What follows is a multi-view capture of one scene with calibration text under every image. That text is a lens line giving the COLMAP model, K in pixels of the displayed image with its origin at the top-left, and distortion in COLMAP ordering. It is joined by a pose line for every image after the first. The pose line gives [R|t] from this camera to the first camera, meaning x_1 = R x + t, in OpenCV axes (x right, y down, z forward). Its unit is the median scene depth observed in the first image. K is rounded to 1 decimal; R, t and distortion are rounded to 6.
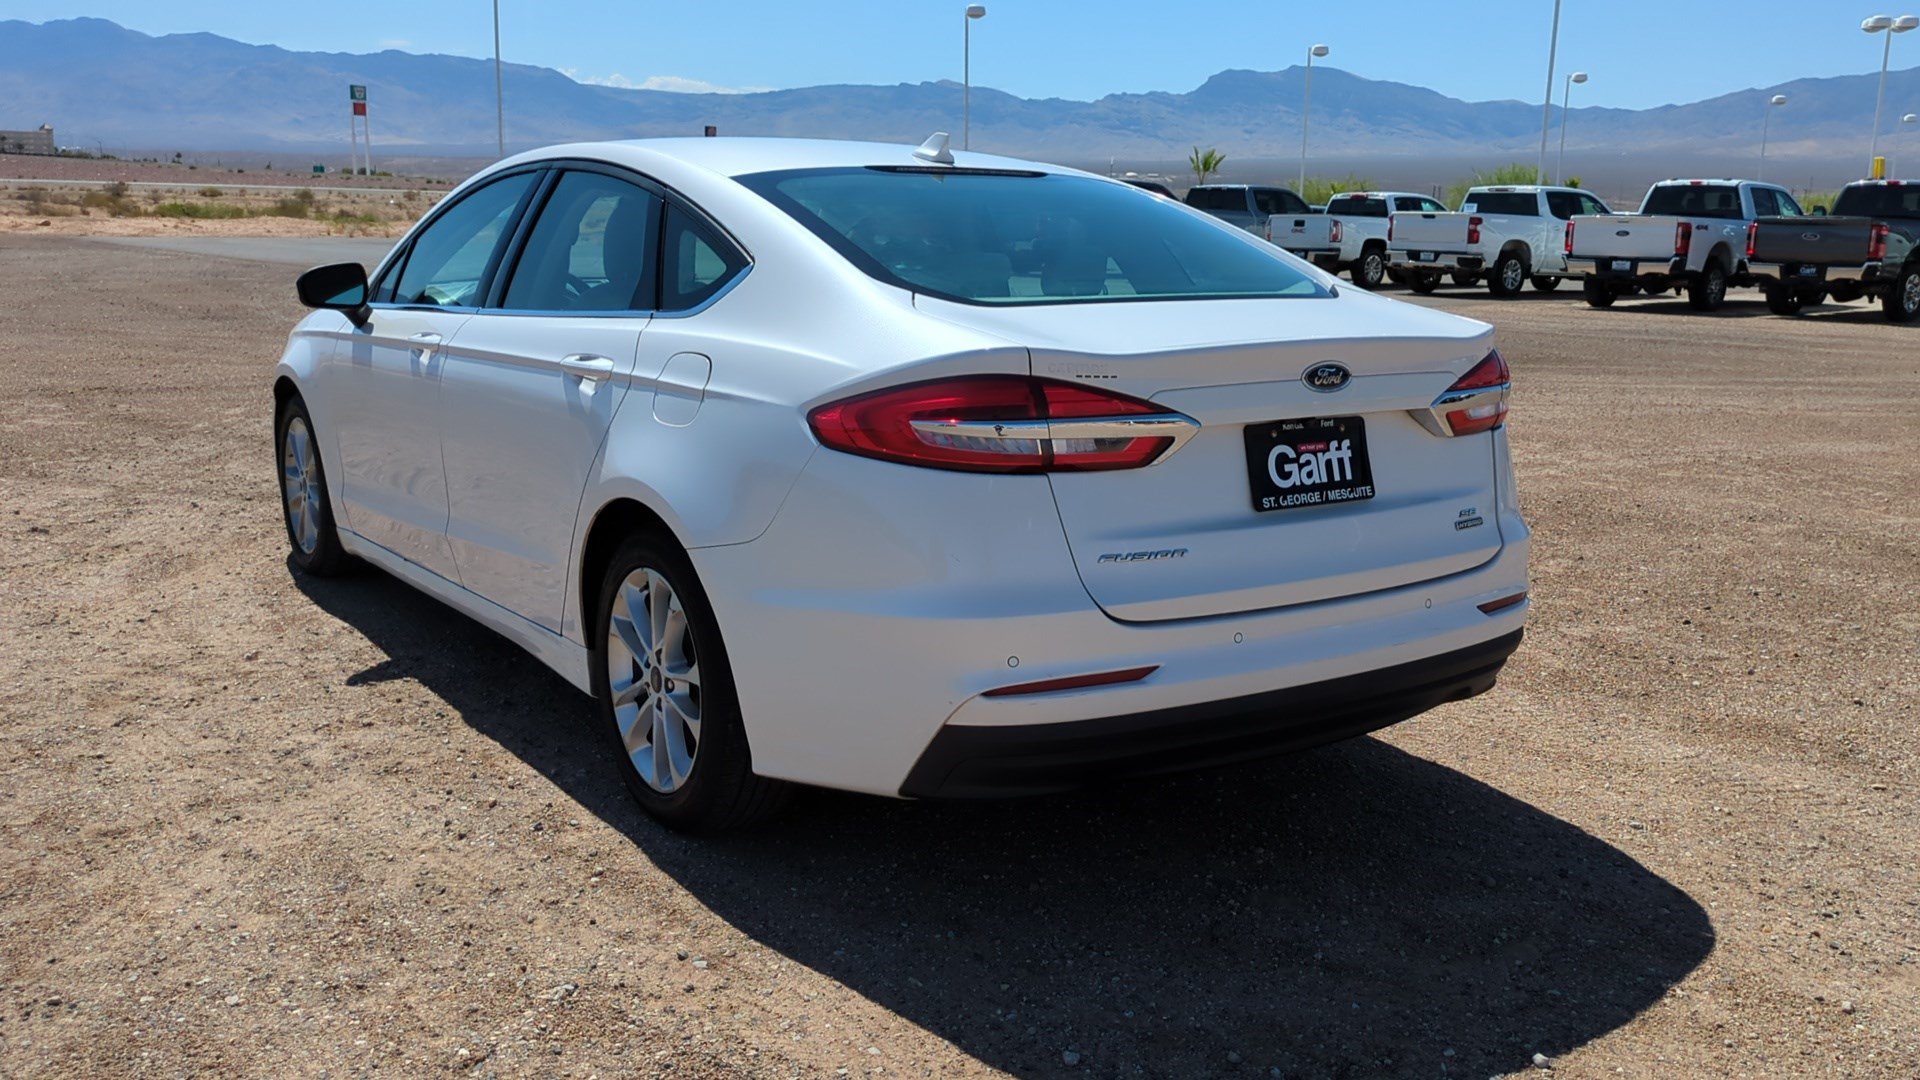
lens RADIAL K [[1653.7, 0, 978.9], [0, 1653.7, 543.4], [0, 0, 1]] dist [0.076276, -0.101948]
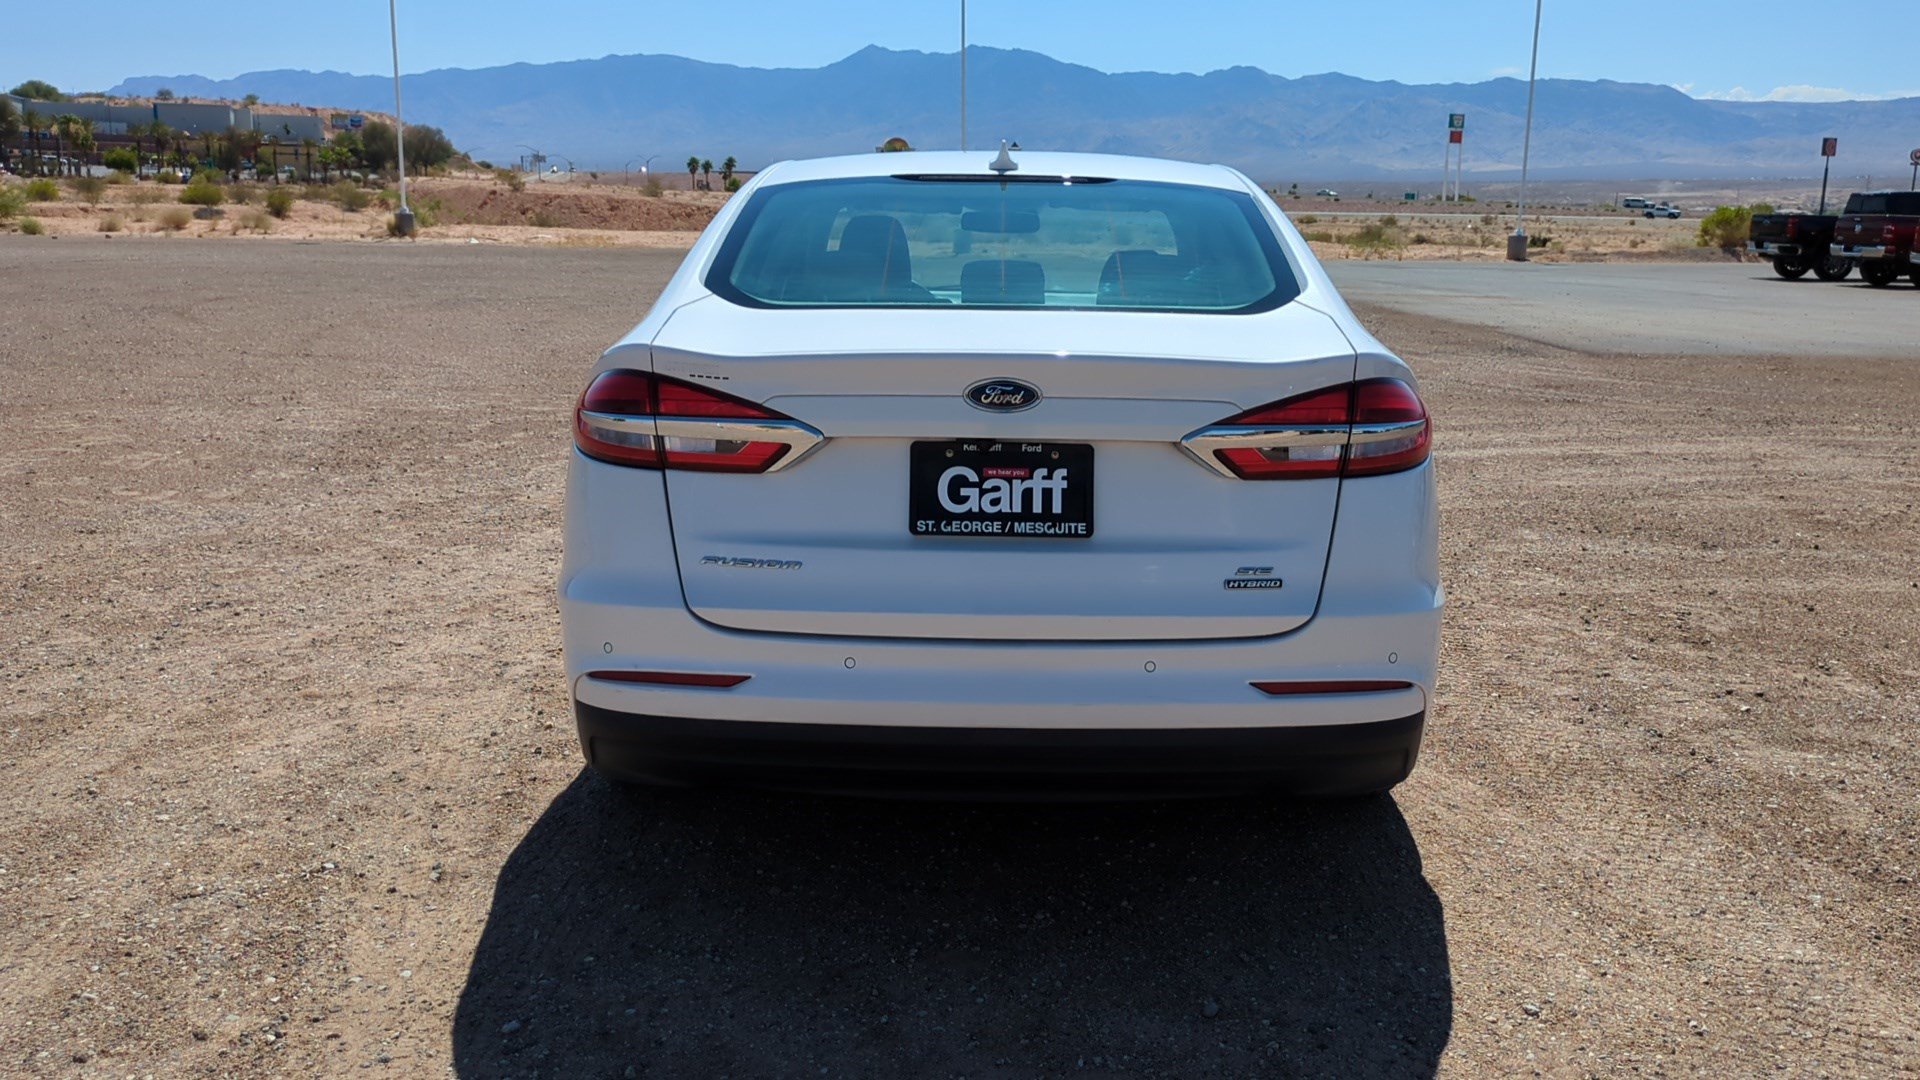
lens RADIAL K [[1653.7, 0, 978.9], [0, 1653.7, 543.4], [0, 0, 1]] dist [0.076276, -0.101948]
pose [[0.812062, 0.106246, -0.573818, 0.718499], [-0.114217, 0.993206, 0.022258, -0.038256], [0.572285, 0.047465, 0.818680, 0.253831]]
